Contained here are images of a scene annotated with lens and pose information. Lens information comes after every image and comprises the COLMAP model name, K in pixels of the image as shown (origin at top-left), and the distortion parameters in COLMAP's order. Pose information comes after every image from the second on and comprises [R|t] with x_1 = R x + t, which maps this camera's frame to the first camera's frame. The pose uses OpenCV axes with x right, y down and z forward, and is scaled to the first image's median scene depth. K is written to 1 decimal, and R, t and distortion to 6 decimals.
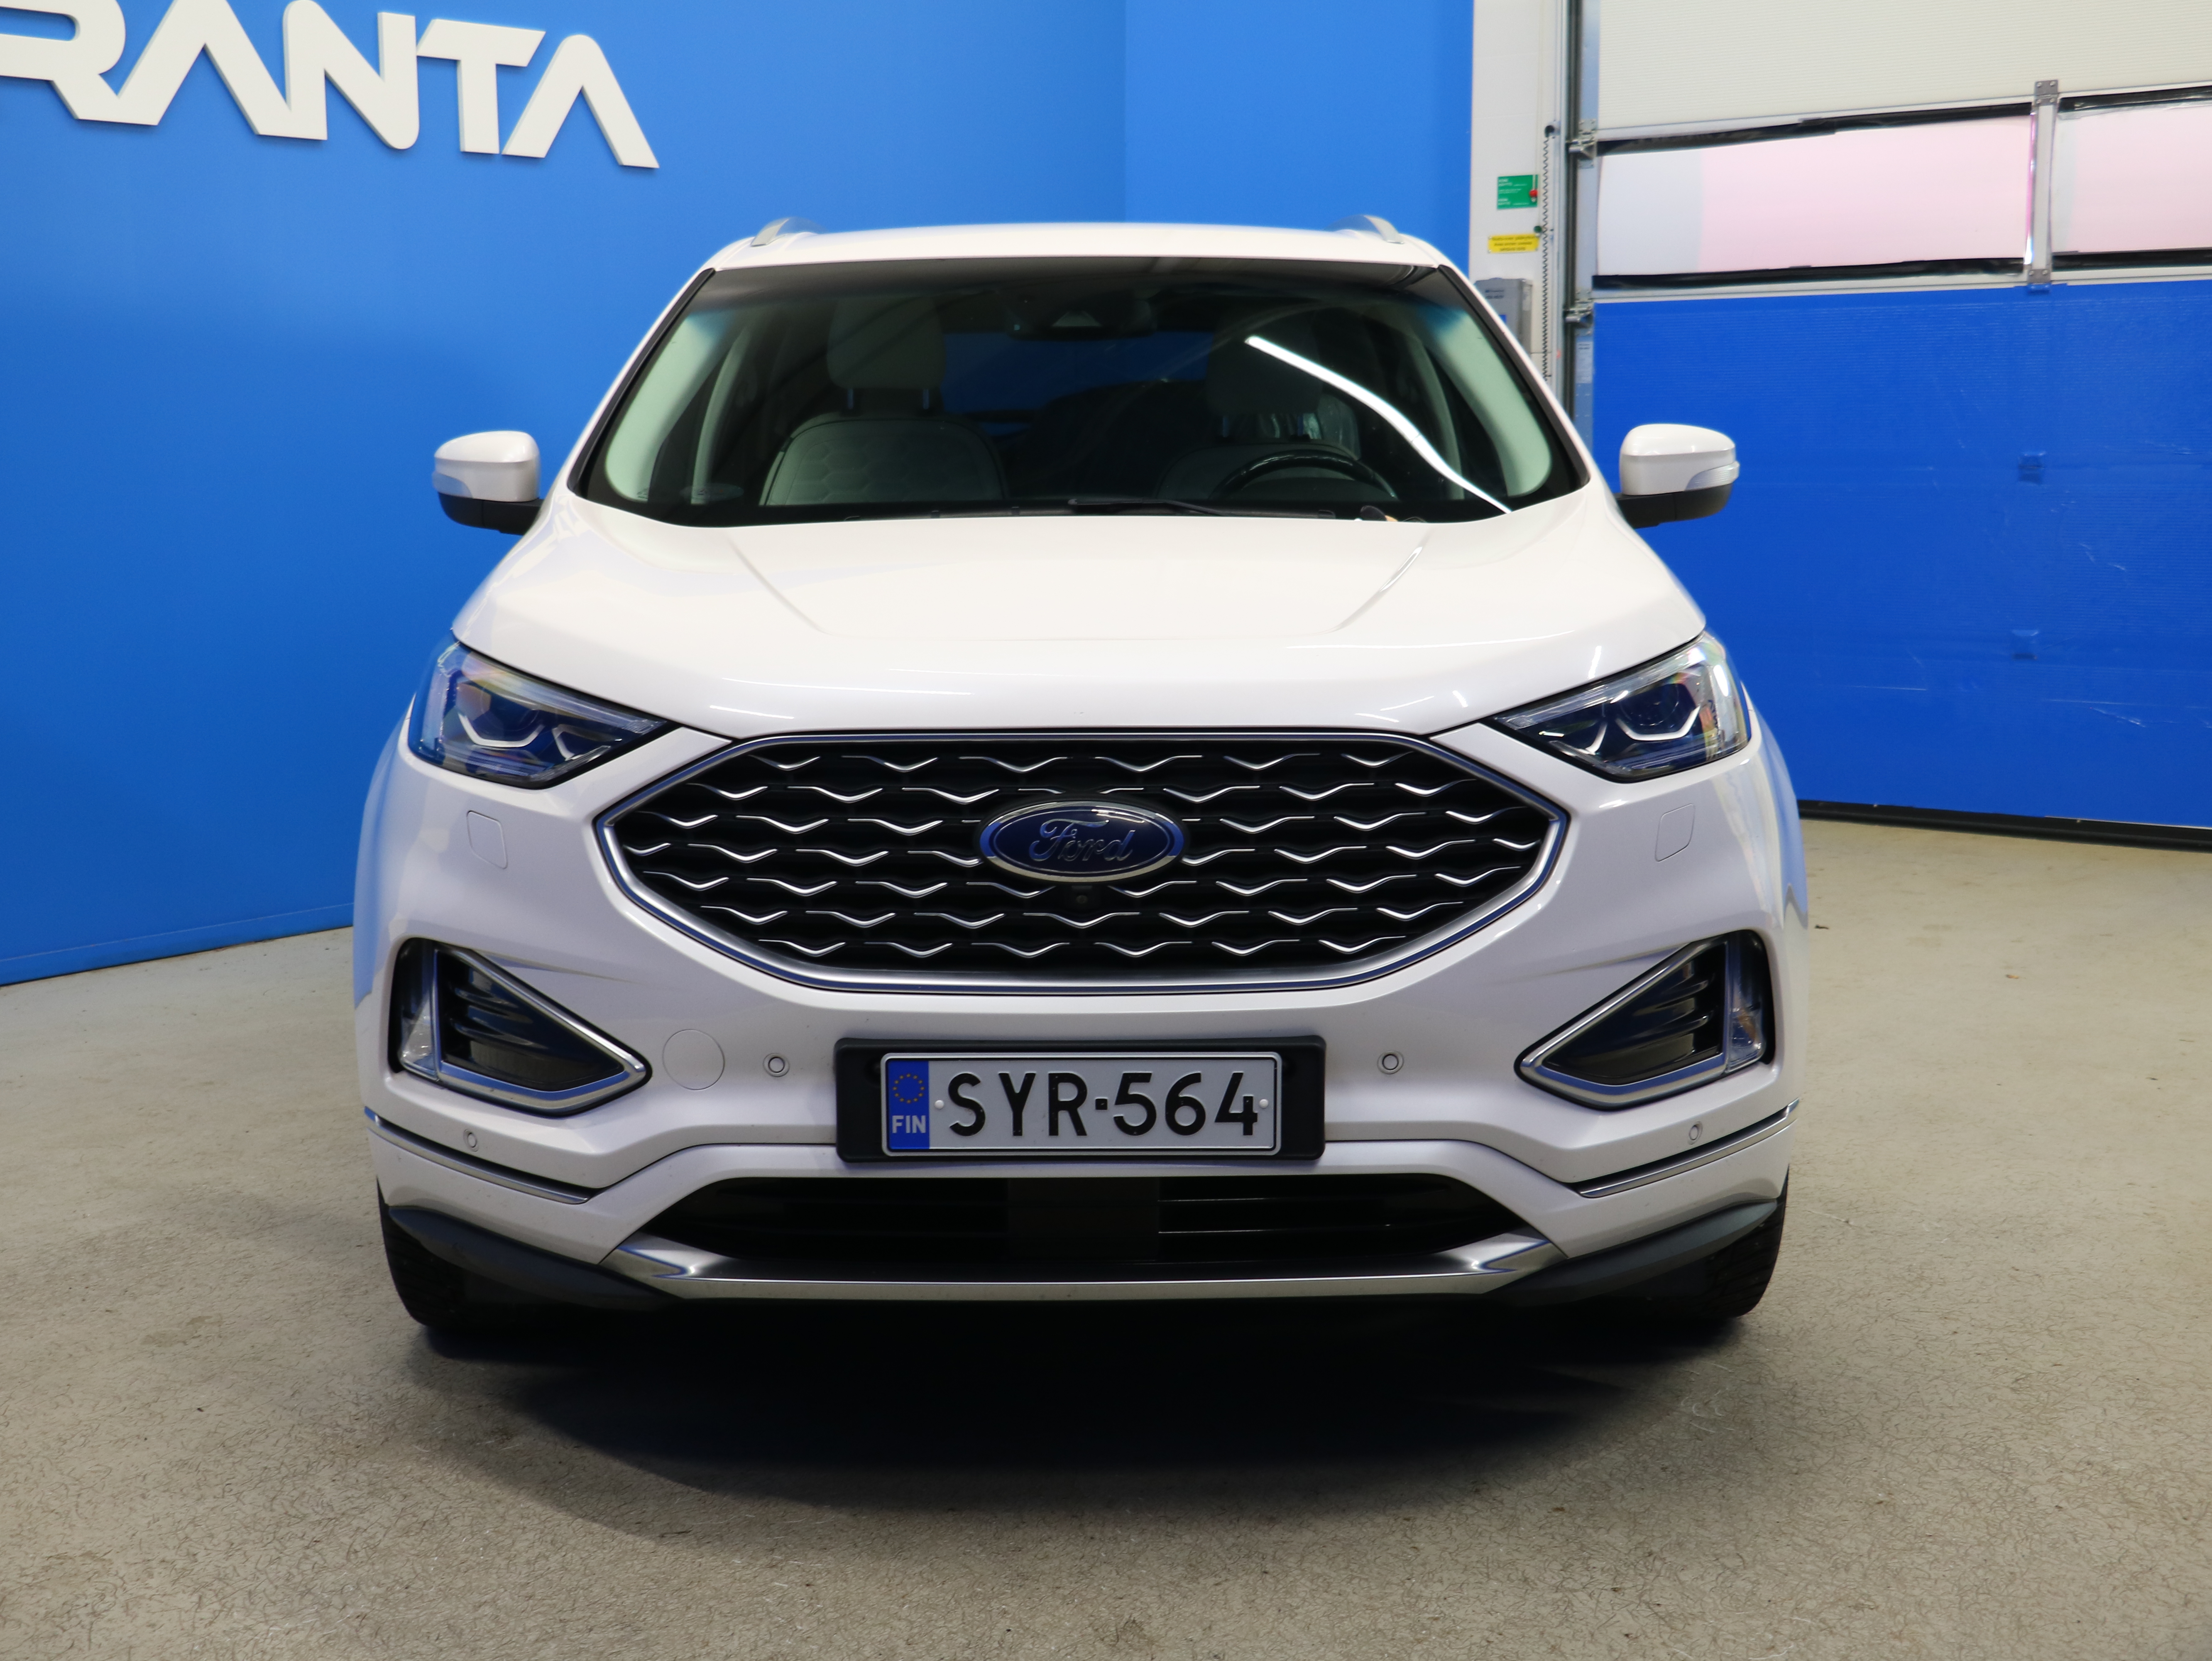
lens RADIAL K [[2965.6, 0, 1106.0], [0, 2965.6, 830.5], [0, 0, 1]] dist [0.024074, -0.026707]
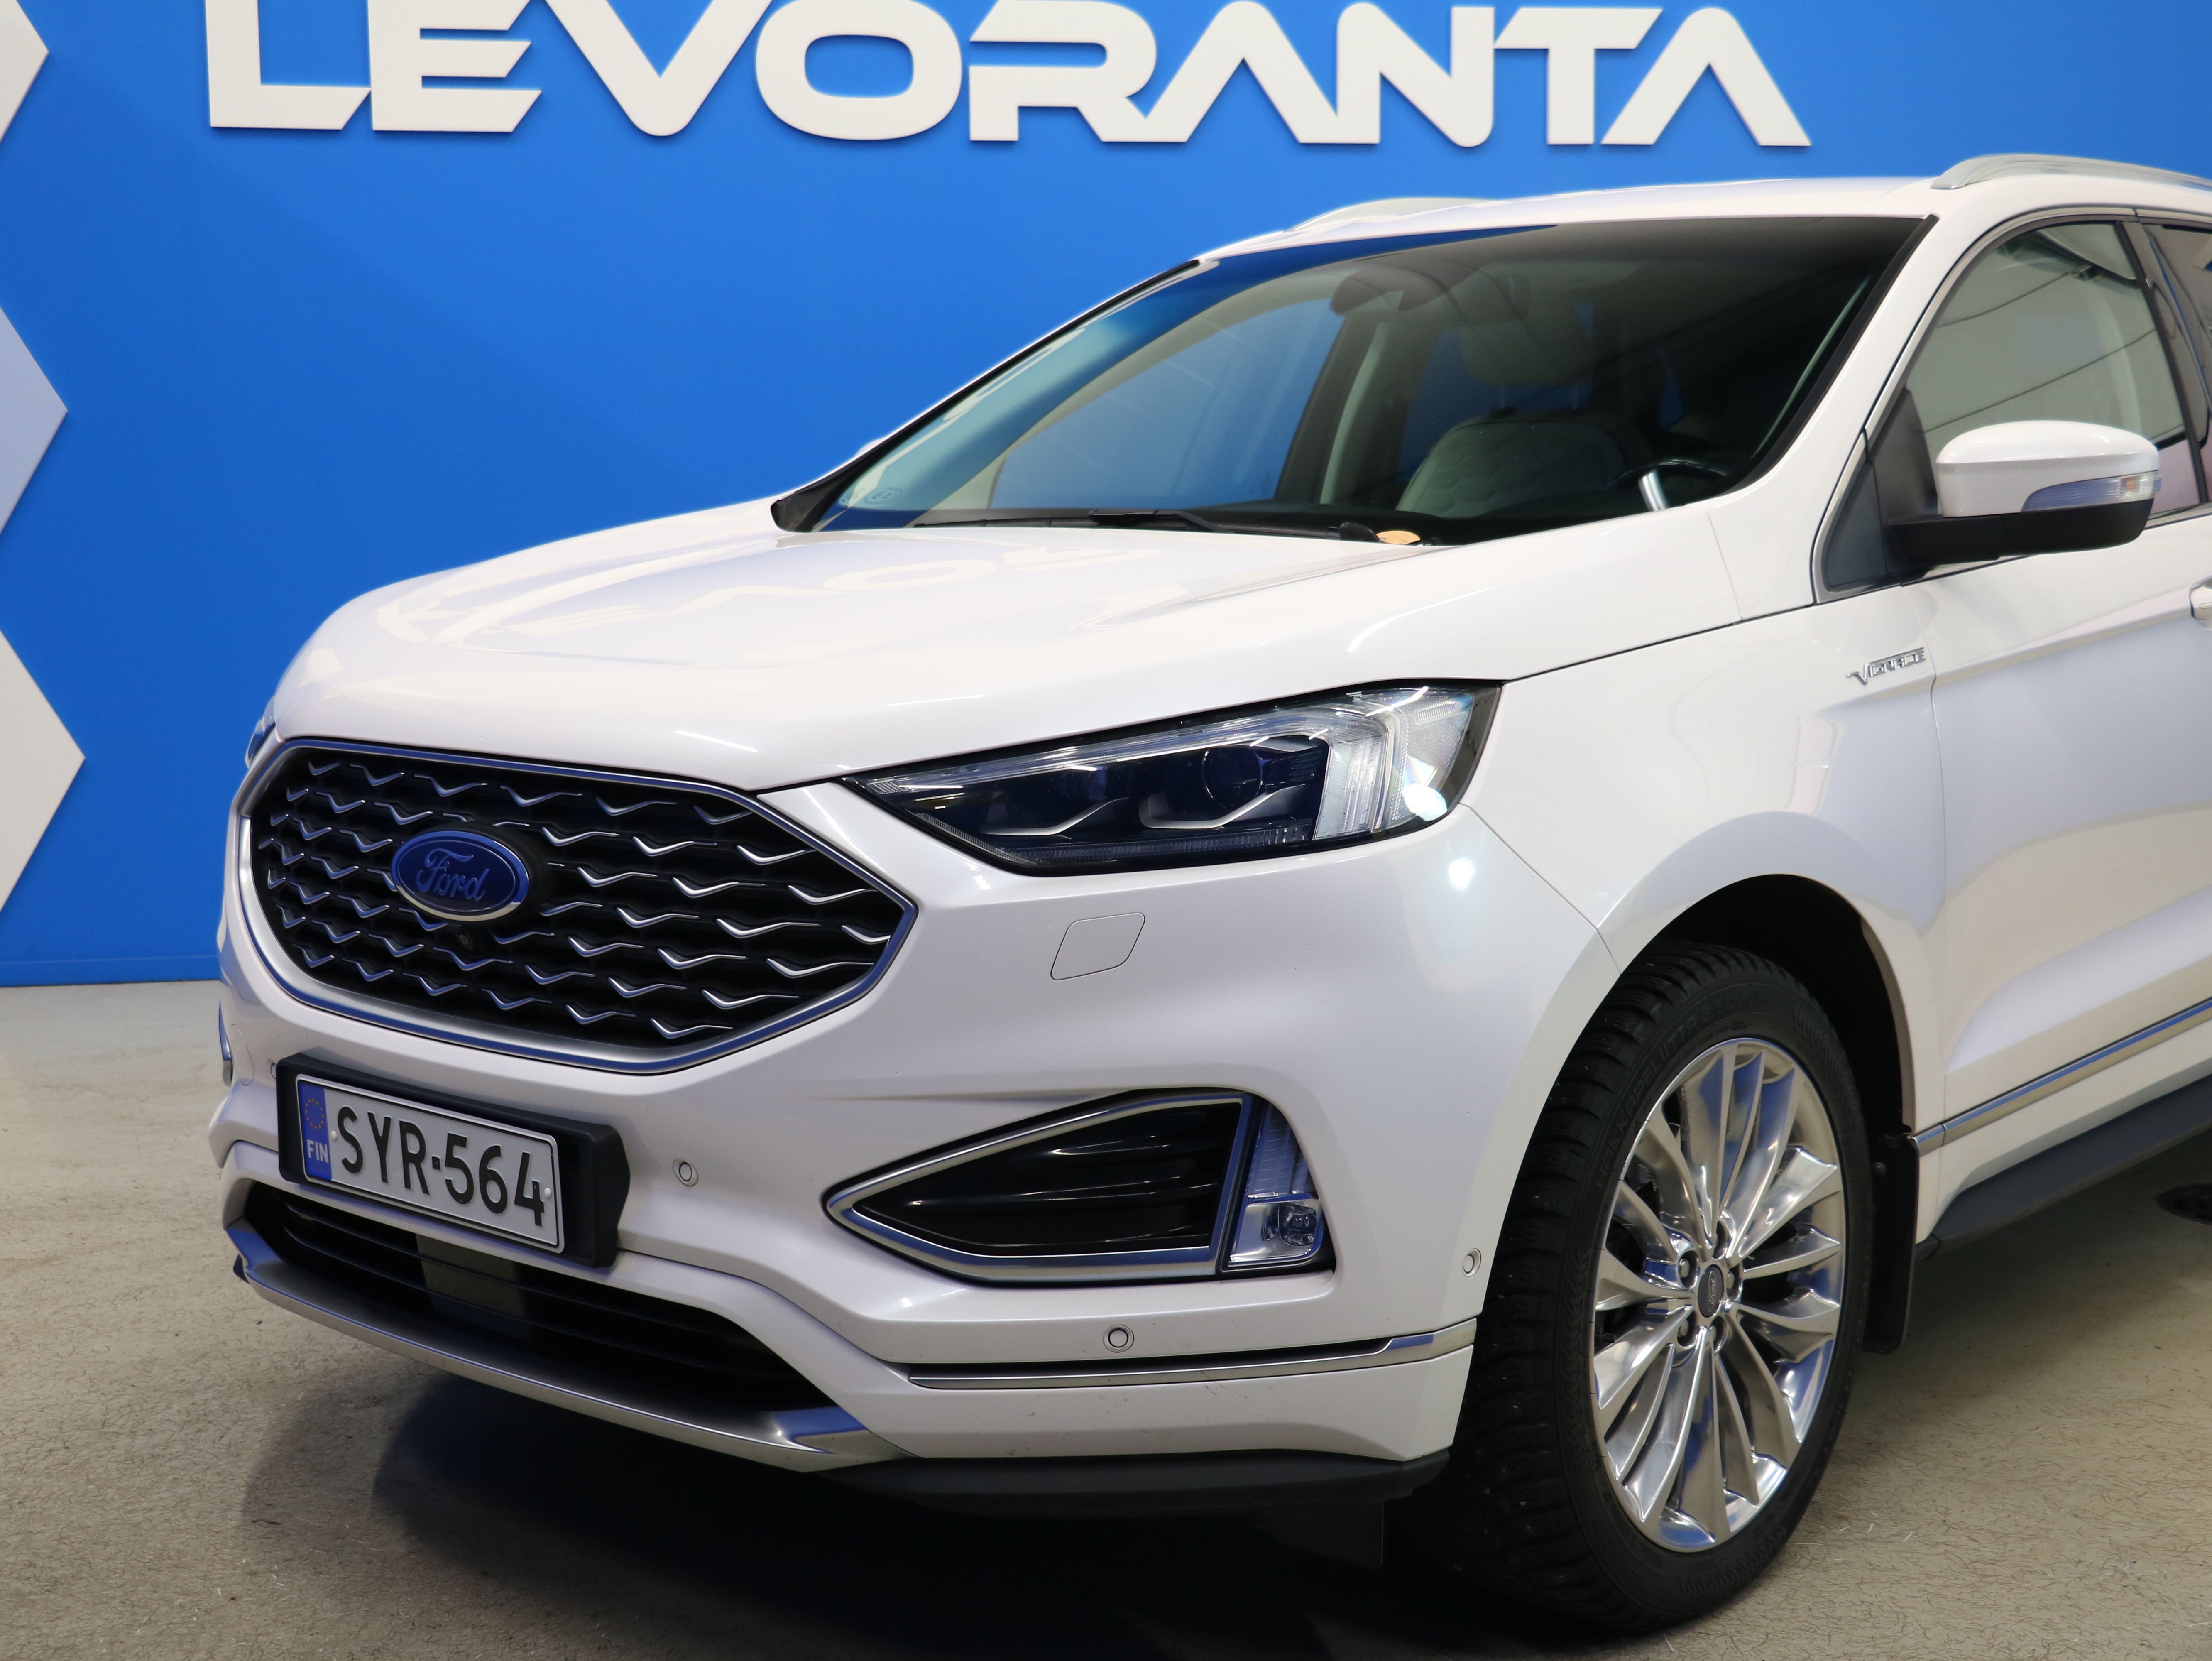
lens RADIAL K [[2965.6, 0, 1106.0], [0, 2965.6, 830.5], [0, 0, 1]] dist [0.024074, -0.026707]
pose [[0.736382, 0.088427, -0.670763, 0.731949], [-0.090799, 0.995370, 0.031538, -0.055767], [0.670446, 0.037680, 0.741001, 0.440238]]
